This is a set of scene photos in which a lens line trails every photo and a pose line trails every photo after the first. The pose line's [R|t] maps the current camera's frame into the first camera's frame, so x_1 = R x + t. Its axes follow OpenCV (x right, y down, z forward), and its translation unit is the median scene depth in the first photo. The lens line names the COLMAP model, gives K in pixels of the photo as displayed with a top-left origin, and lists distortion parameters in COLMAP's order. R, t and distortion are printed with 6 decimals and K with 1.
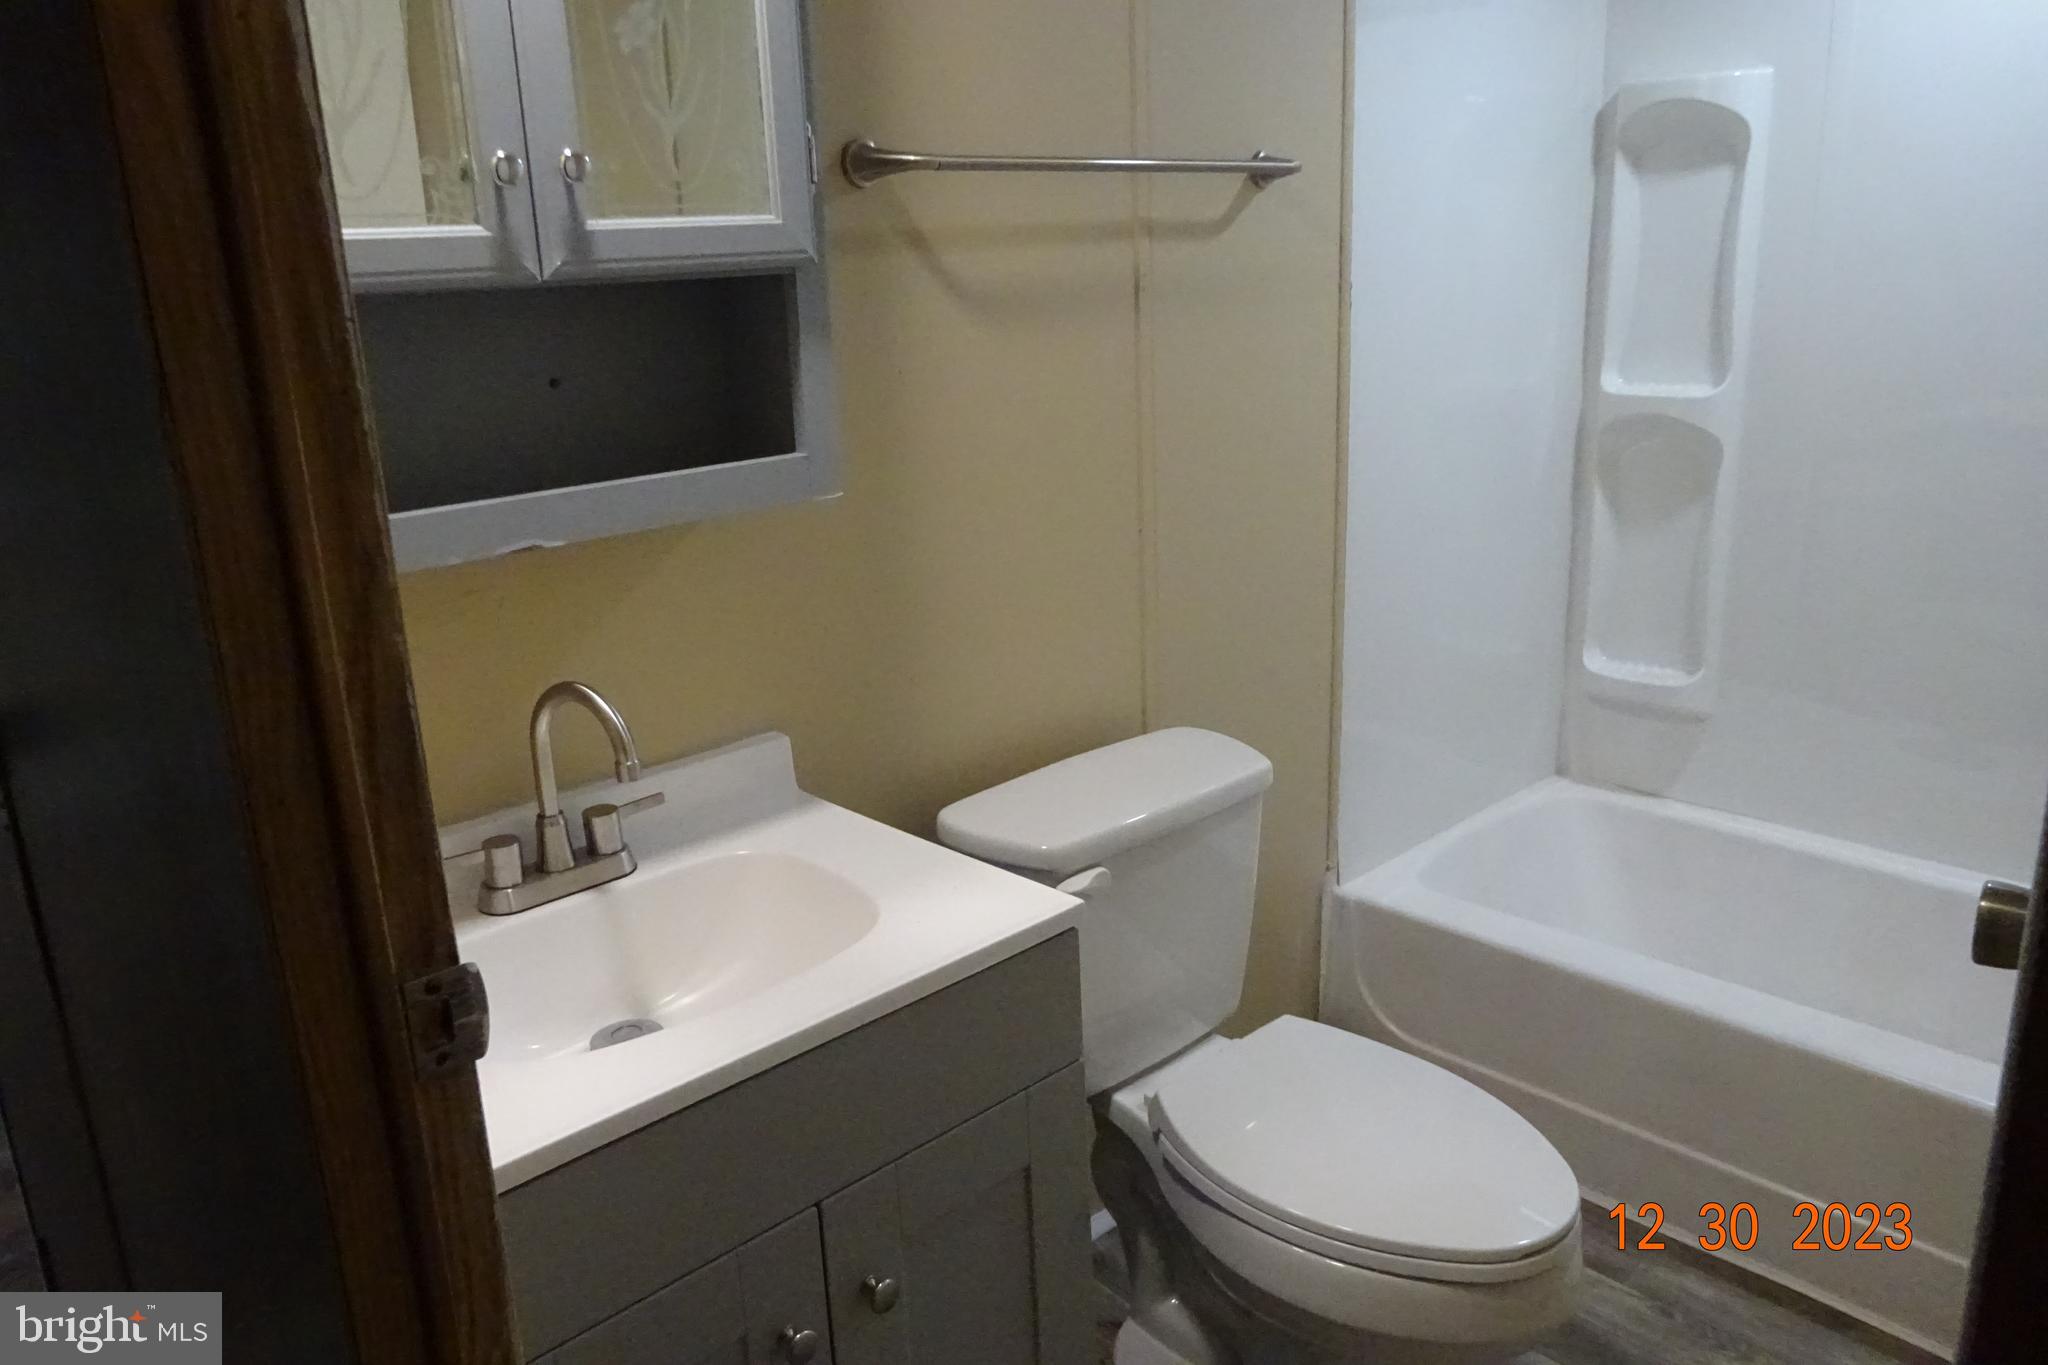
lens RADIAL K [[1533.1, 0, 1024.0], [0, 1533.1, 682.5], [0, 0, 1]] dist [-0.002477, -0.002748]
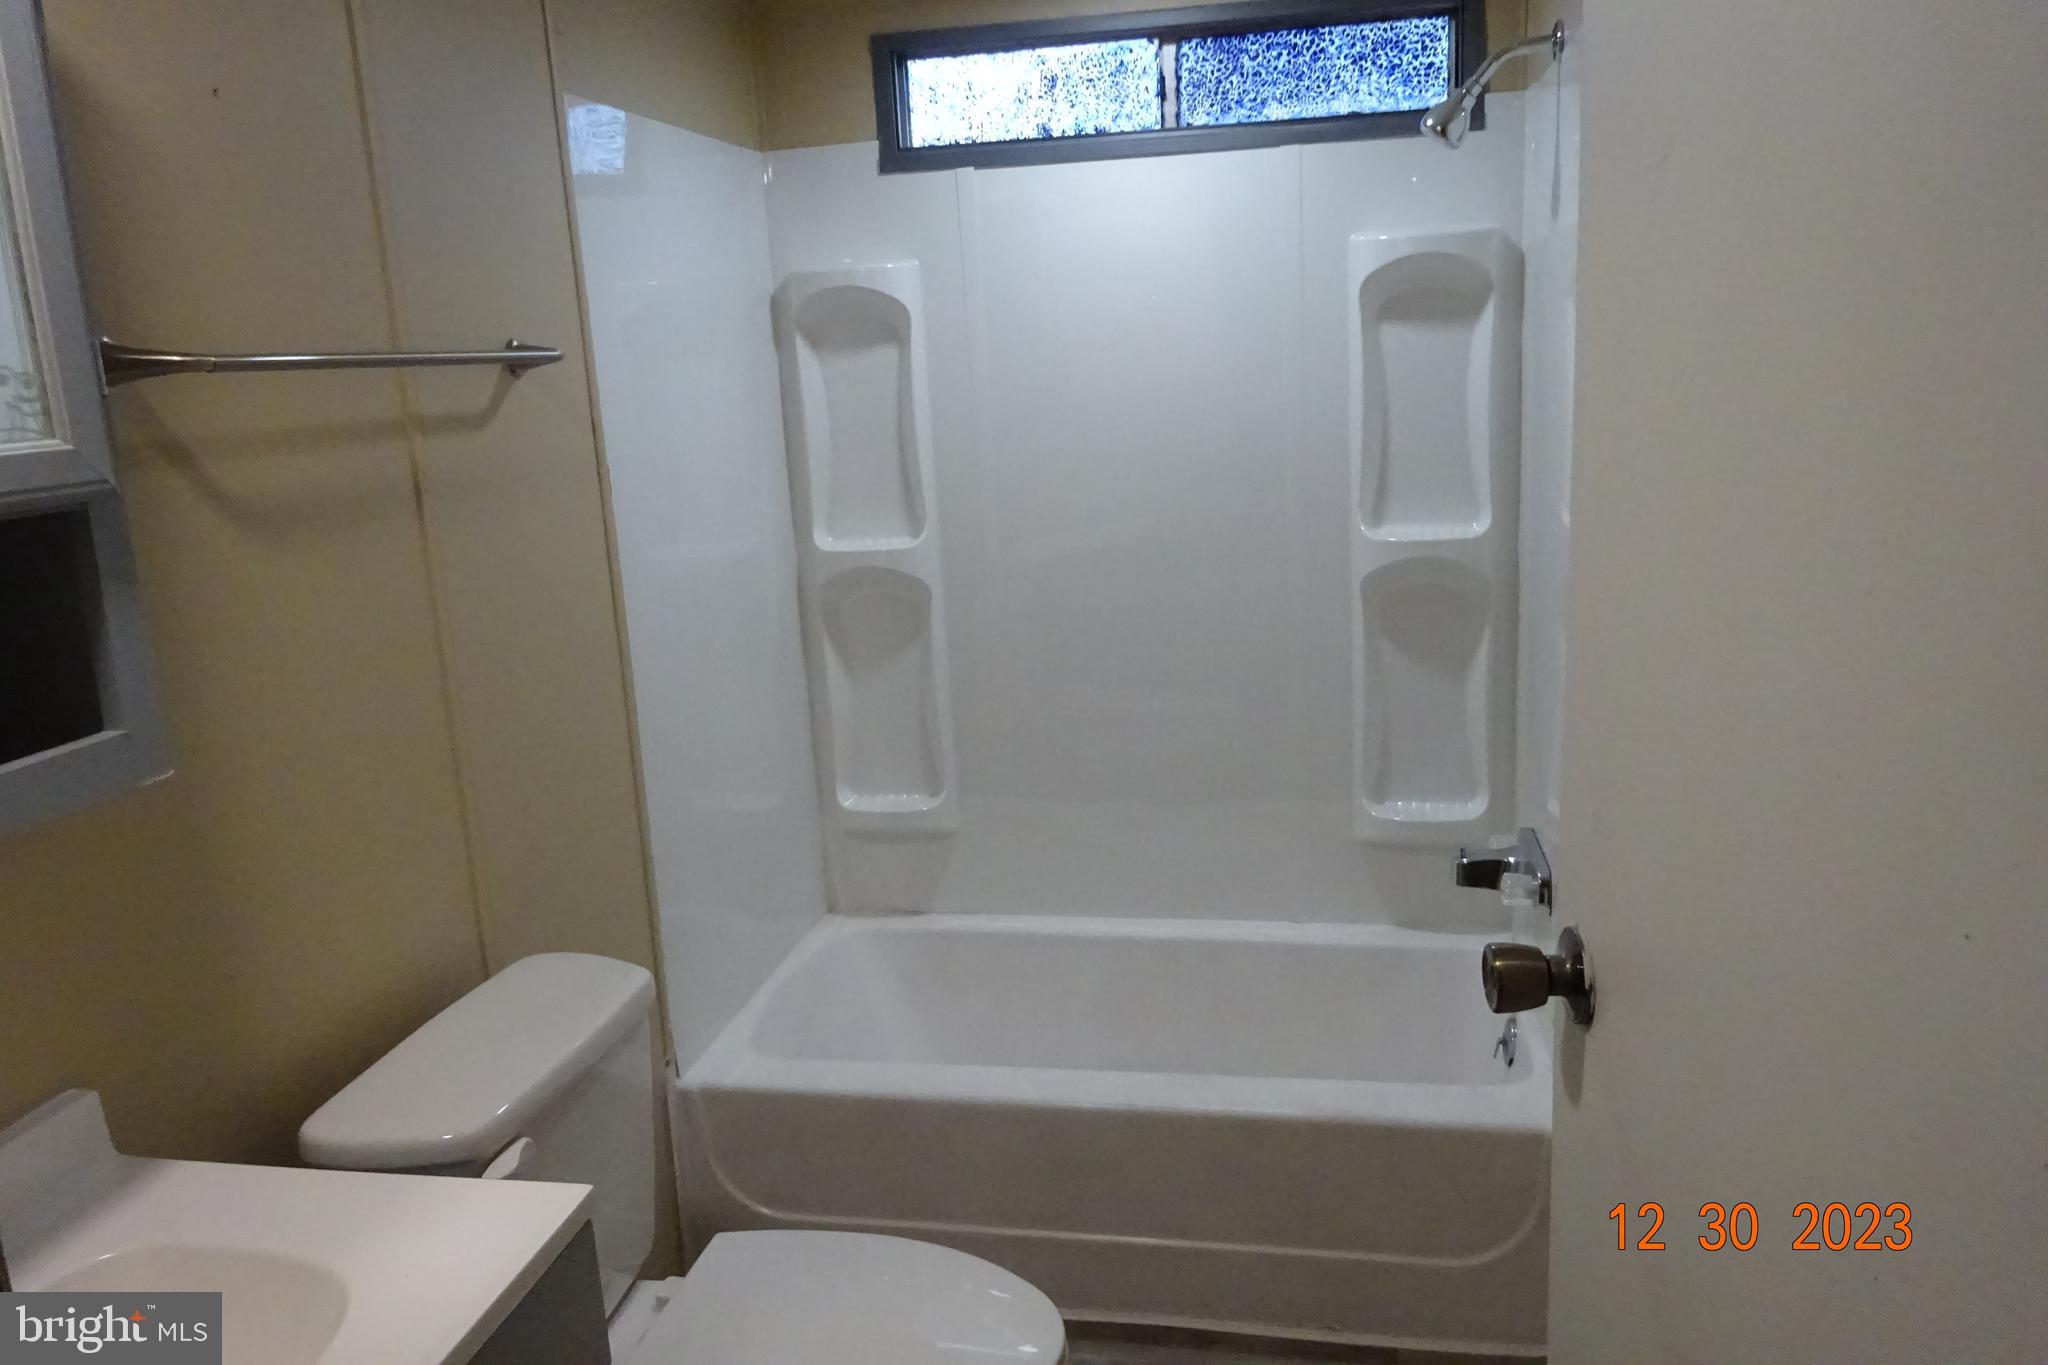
lens RADIAL K [[1515.3, 0, 1024.0], [0, 1515.3, 682.5], [0, 0, 1]] dist [0.003780, 0.004561]
pose [[0.829045, -0.132762, 0.543193, -0.129156], [0.185477, 0.981701, -0.043144, -0.039111], [-0.527525, 0.136518, 0.838499, 0.072653]]
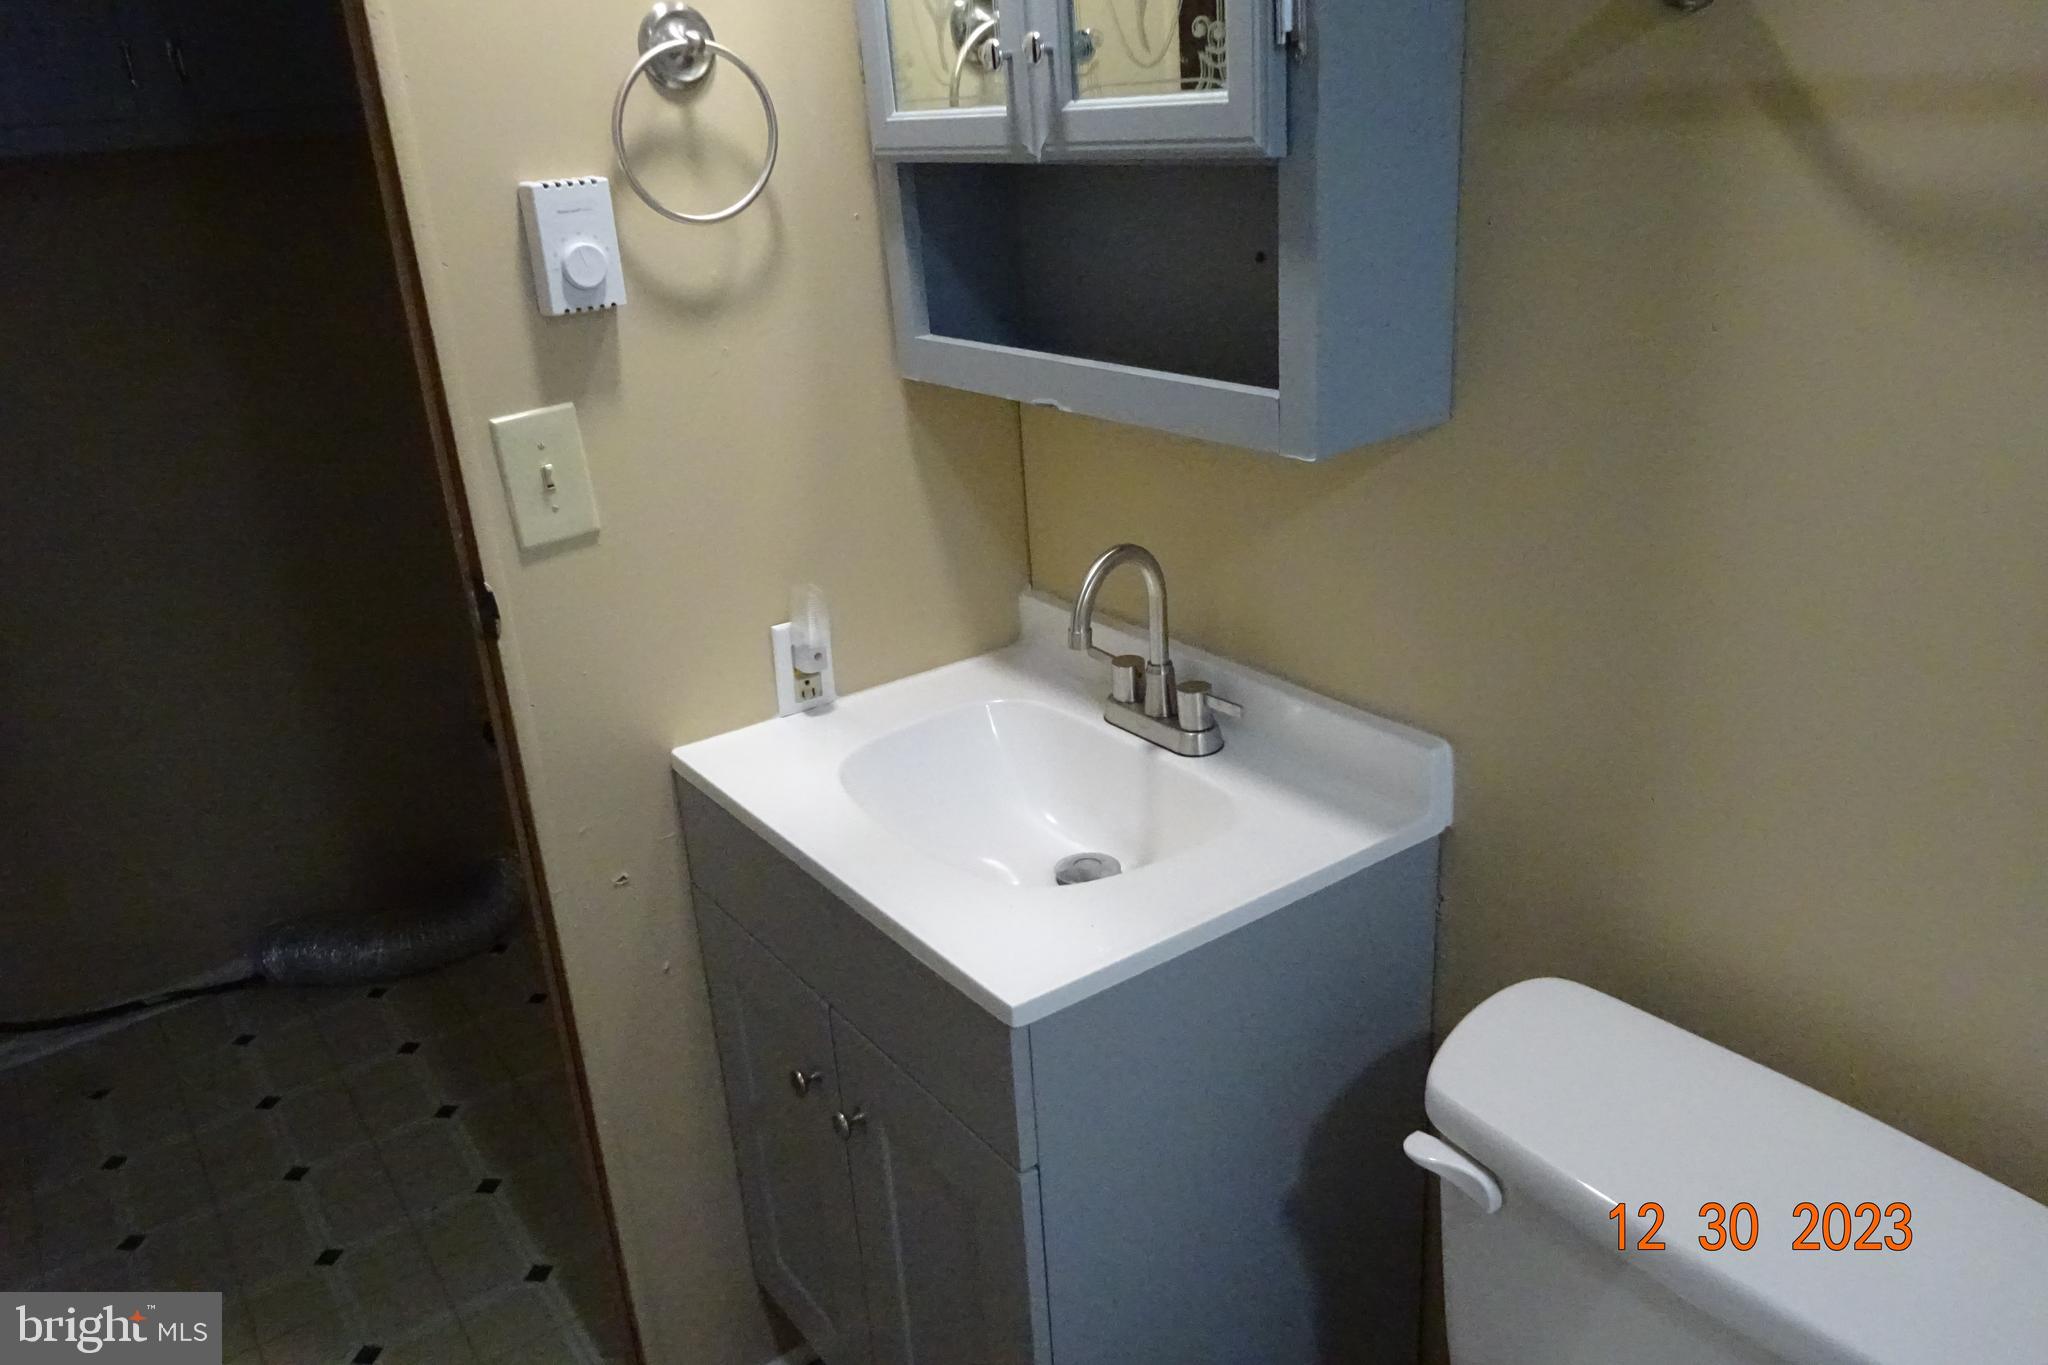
lens RADIAL K [[1486.7, 0, 1024.0], [0, 1486.7, 682.5], [0, 0, 1]] dist [0.070184, 0.001033]
pose [[-0.143813, 0.398277, -0.905921, 0.466803], [-0.227588, 0.877589, 0.421950, -0.228584], [0.963079, 0.266859, -0.035566, 0.673356]]
